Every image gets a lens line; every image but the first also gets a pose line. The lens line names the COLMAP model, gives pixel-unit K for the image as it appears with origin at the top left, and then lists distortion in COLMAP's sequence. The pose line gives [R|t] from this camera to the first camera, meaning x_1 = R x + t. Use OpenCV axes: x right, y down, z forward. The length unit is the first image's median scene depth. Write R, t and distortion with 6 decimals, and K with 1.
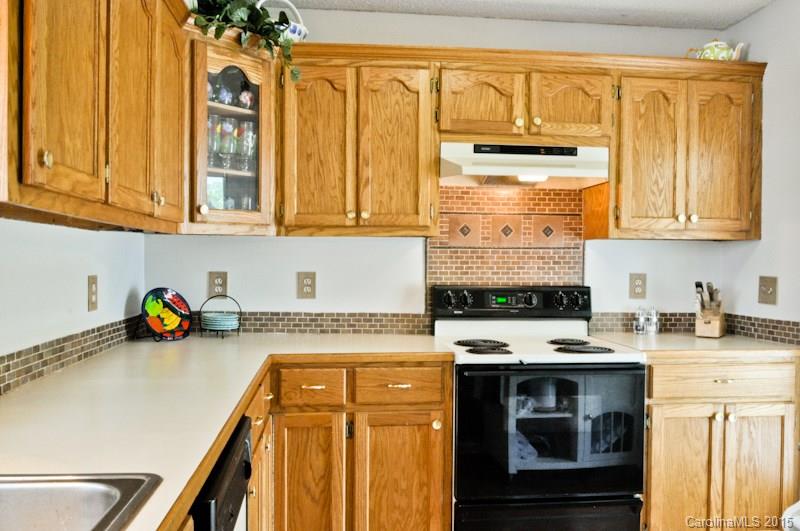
lens RADIAL K [[625.5, 0, 397.6], [0, 625.5, 248.5], [0, 0, 1]] dist [0.002327, 0.002572]
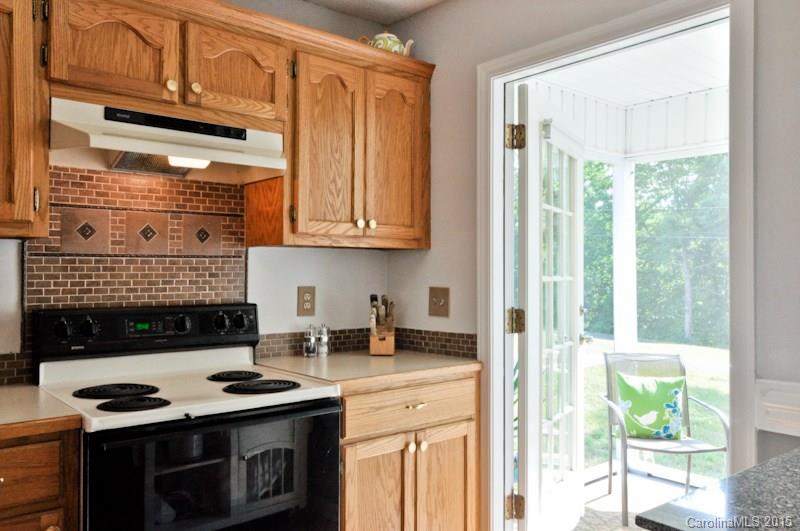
lens RADIAL K [[642.5, 0, 400.0], [0, 642.5, 265.5], [0, 0, 1]] dist [0.004684, 0.003630]
pose [[0.826055, -0.001570, 0.563587, -0.010933], [-0.004492, 0.999946, 0.009369, 0.002162], [-0.563572, -0.010271, 0.826003, 0.215330]]
